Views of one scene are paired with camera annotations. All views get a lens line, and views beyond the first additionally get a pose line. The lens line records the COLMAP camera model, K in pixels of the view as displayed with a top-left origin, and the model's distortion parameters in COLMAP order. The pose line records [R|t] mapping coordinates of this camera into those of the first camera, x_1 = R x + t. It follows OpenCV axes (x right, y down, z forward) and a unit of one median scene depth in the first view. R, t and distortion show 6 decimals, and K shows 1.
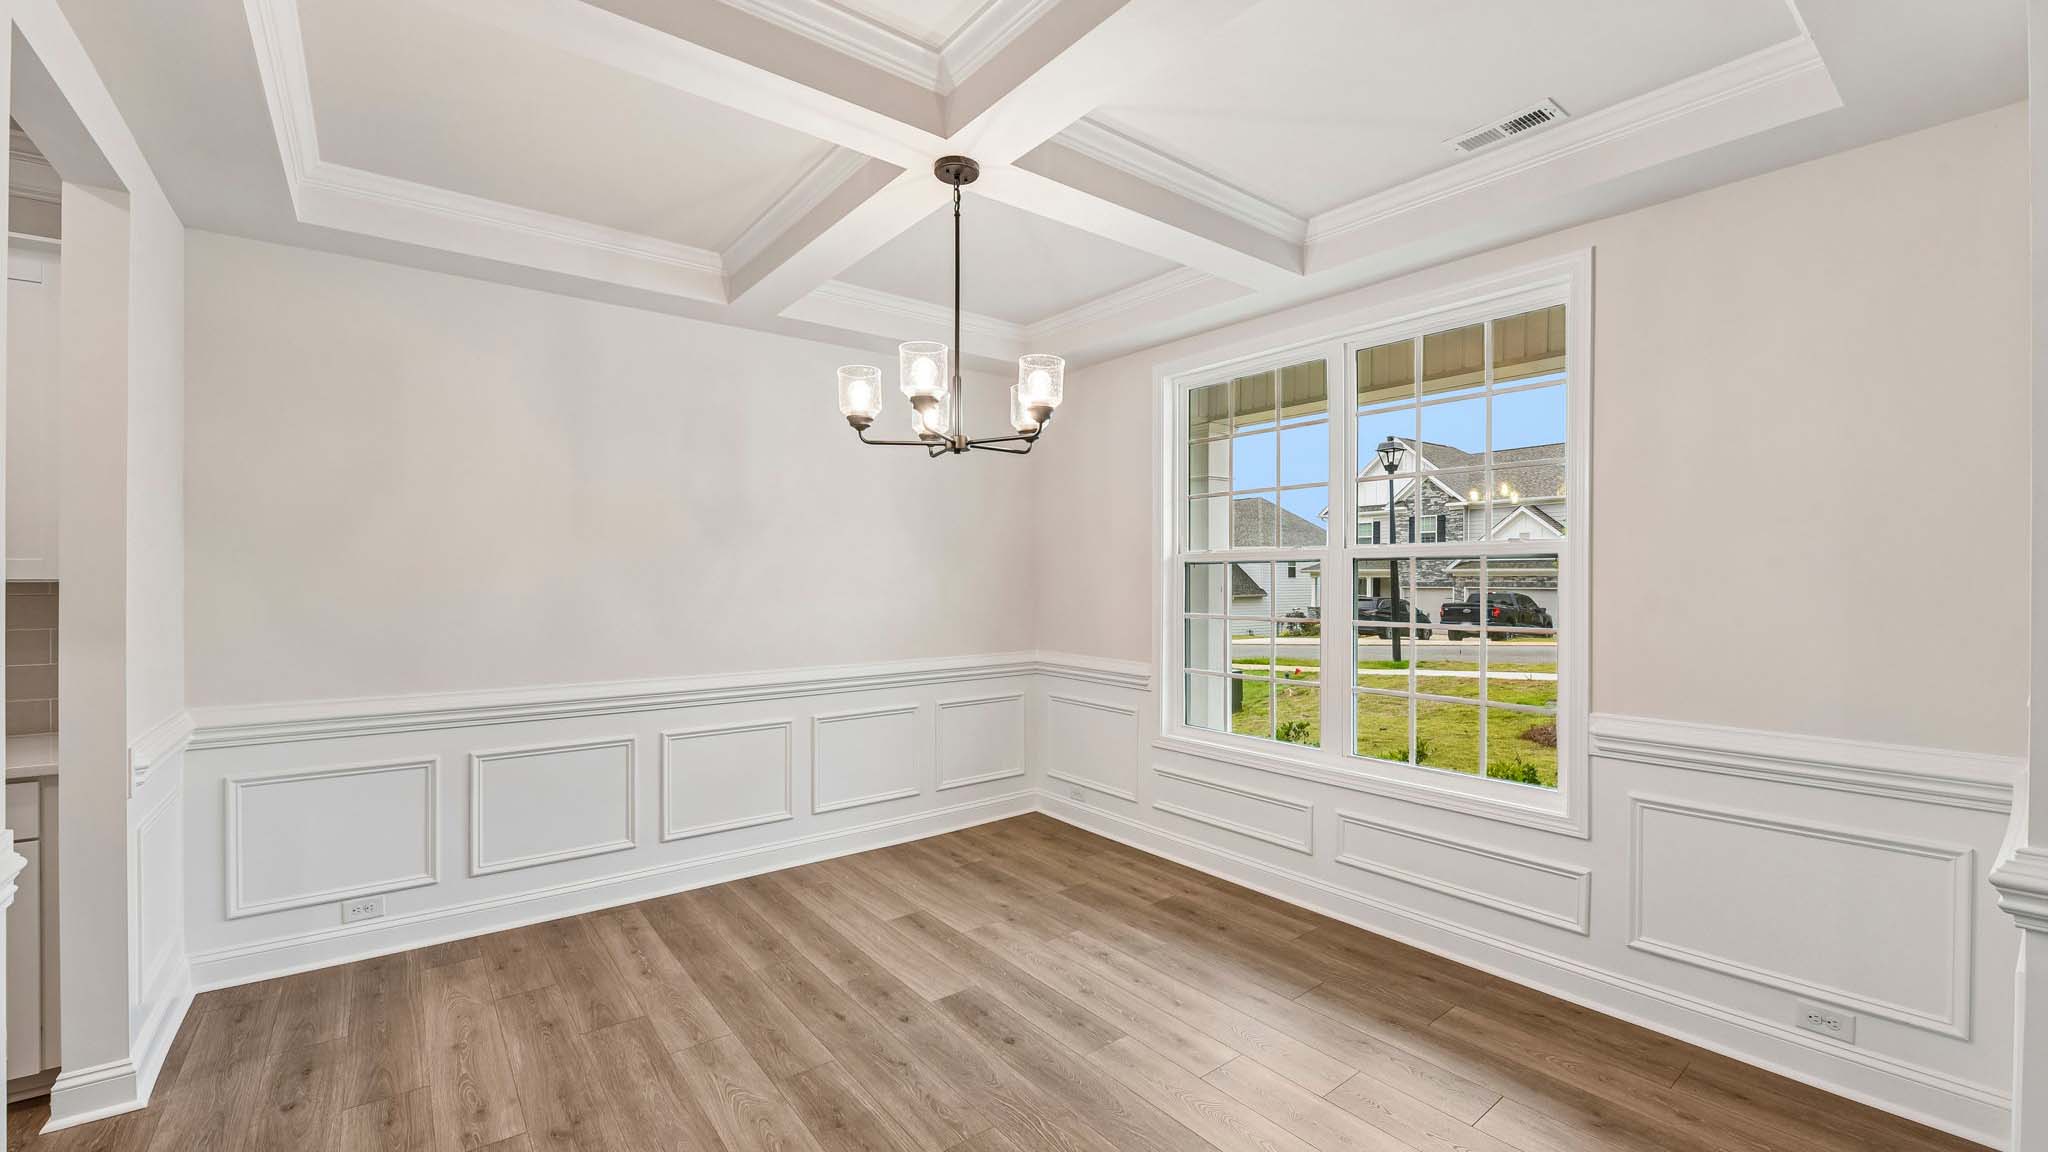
lens RADIAL K [[826.8, 0, 1023.8], [0, 826.8, 568.3], [0, 0, 1]] dist [-0.010114, -0.005208]
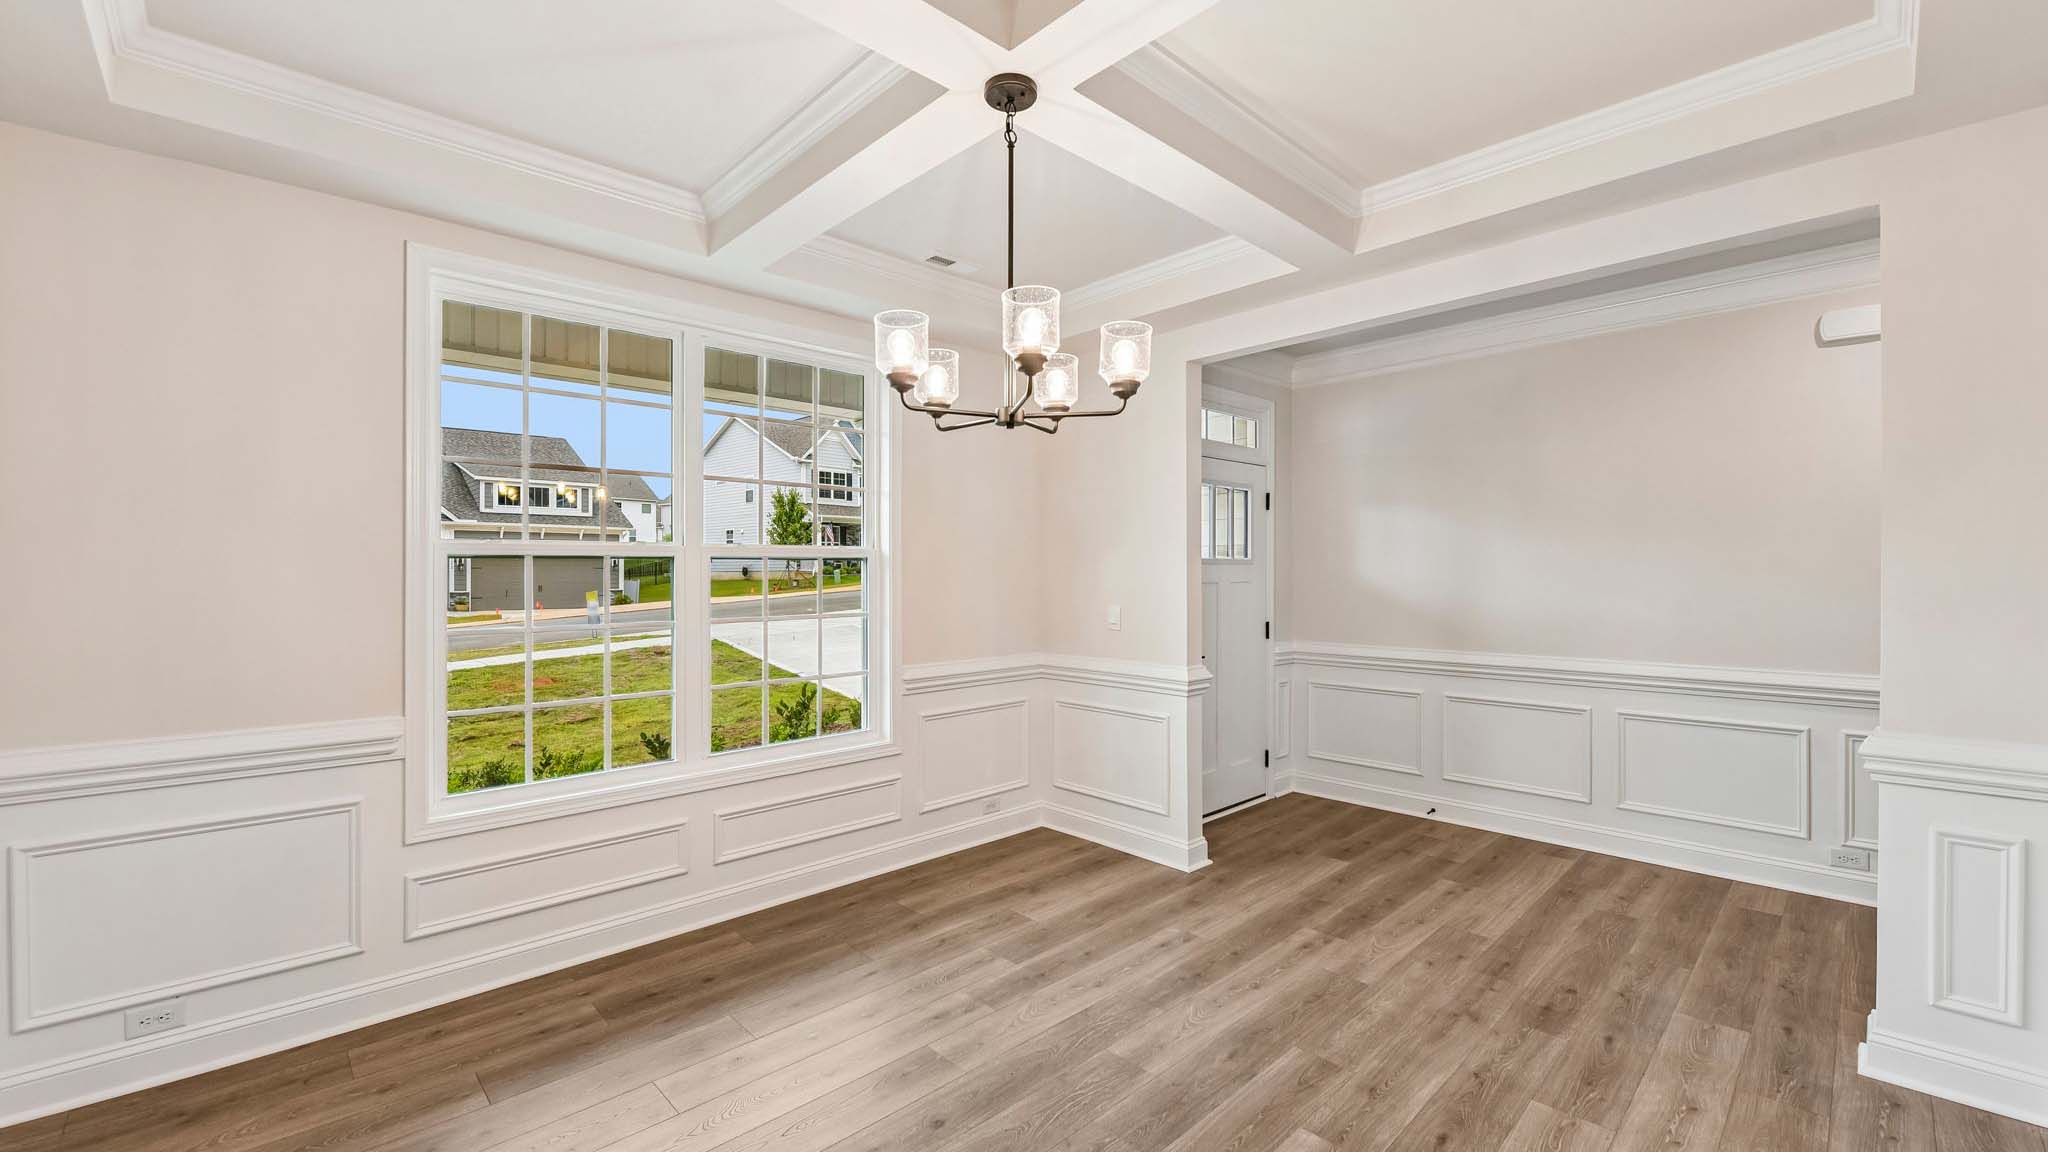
lens RADIAL K [[844.2, 0, 1024.0], [0, 844.2, 576.0], [0, 0, 1]] dist [-0.015508, -0.000516]
pose [[-0.089560, -0.014106, 0.995882, -0.673255], [-0.005439, 0.999892, 0.013673, -0.007015], [-0.995967, -0.004192, -0.089627, 0.747137]]
